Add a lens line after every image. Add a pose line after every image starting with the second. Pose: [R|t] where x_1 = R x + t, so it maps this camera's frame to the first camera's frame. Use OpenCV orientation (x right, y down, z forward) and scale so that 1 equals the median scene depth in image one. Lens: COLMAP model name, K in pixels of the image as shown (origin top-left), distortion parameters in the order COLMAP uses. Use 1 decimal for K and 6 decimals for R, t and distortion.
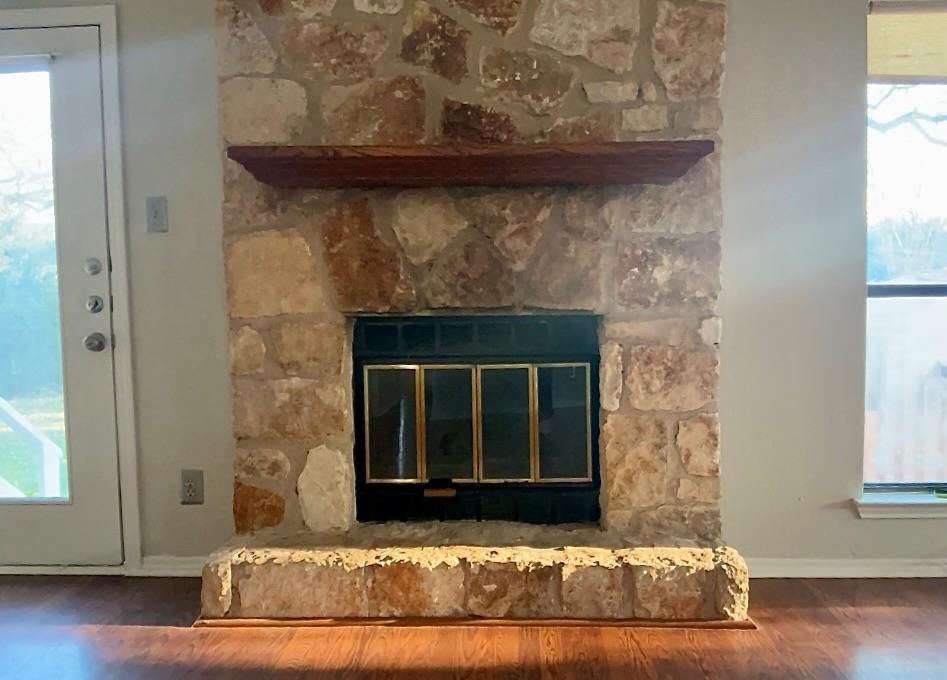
lens RADIAL K [[793.0, 0, 472.9], [0, 793.0, 355.0], [0, 0, 1]] dist [0.157636, -0.335596]
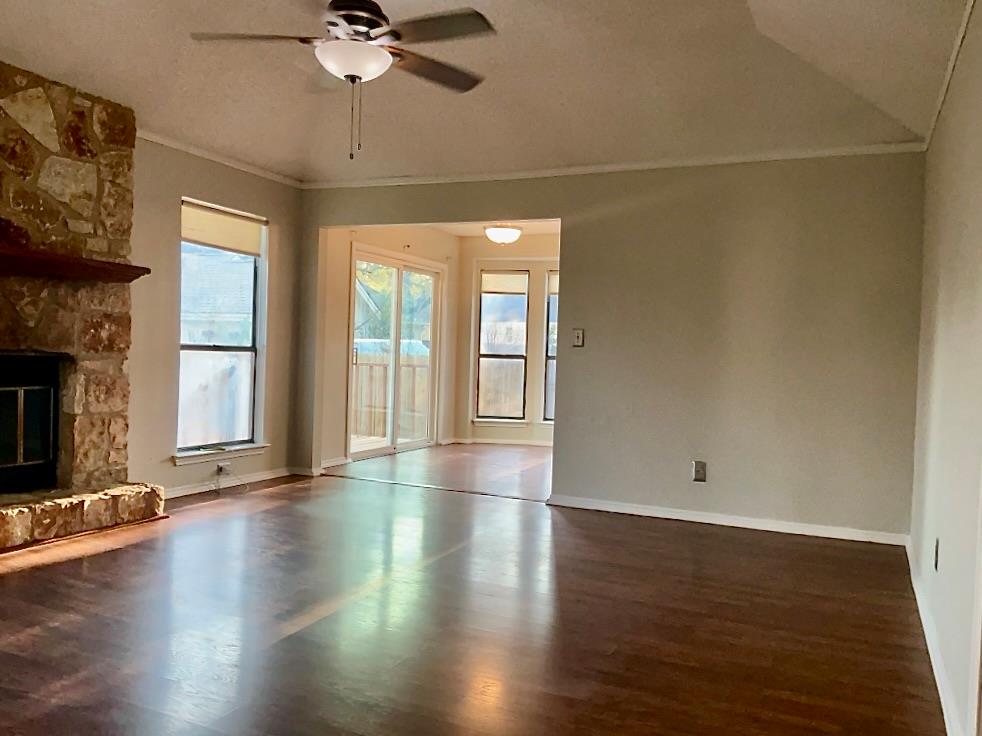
lens RADIAL K [[788.6, 0, 491.0], [0, 788.6, 368.0], [0, 0, 1]] dist [0.166951, -0.348383]
pose [[0.369353, 0.007675, 0.929258, -1.081076], [0.024988, 0.999522, -0.018187, 0.026471], [-0.928953, 0.029938, 0.368984, -0.426120]]
